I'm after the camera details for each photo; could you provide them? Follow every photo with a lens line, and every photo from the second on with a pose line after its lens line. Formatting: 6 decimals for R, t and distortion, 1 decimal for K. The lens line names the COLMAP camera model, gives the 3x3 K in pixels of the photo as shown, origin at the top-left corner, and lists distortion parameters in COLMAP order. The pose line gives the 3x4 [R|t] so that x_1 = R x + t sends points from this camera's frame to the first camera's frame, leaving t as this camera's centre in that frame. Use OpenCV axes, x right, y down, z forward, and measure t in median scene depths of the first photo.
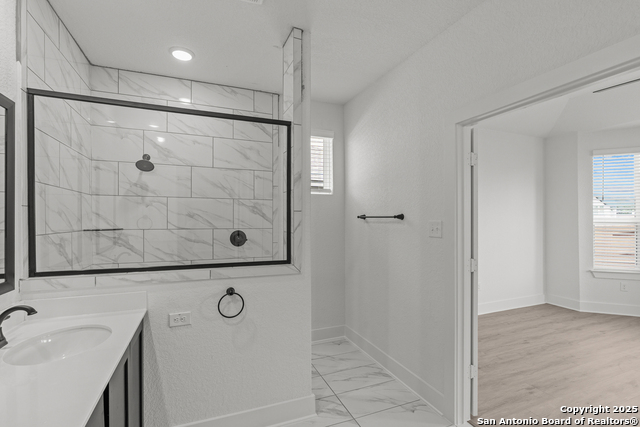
lens RADIAL K [[293.1, 0, 318.2], [0, 293.1, 218.5], [0, 0, 1]] dist [-0.000849, -0.000426]
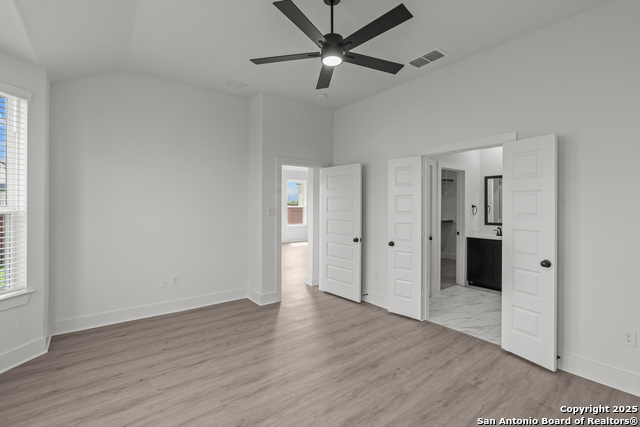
lens RADIAL K [[289.4, 0, 321.0], [0, 289.4, 205.6], [0, 0, 1]] dist [-0.004664, -0.000302]
pose [[-0.964236, -0.005625, -0.264986, 0.816216], [-0.004464, 0.999978, -0.004984, -0.000528], [0.265008, -0.003623, -0.964239, 0.983000]]
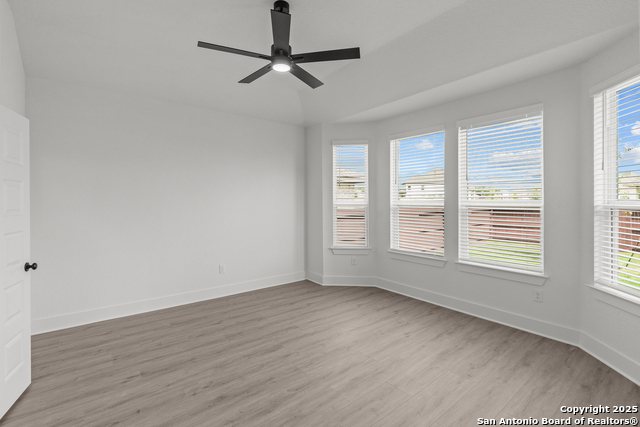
lens RADIAL K [[289.4, 0, 321.0], [0, 289.4, 205.6], [0, 0, 1]] dist [-0.004664, -0.000302]
pose [[0.959615, -0.005385, 0.281264, 0.582177], [0.001671, 0.999908, 0.013443, -0.000131], [-0.281311, -0.012431, 0.959536, -0.048743]]
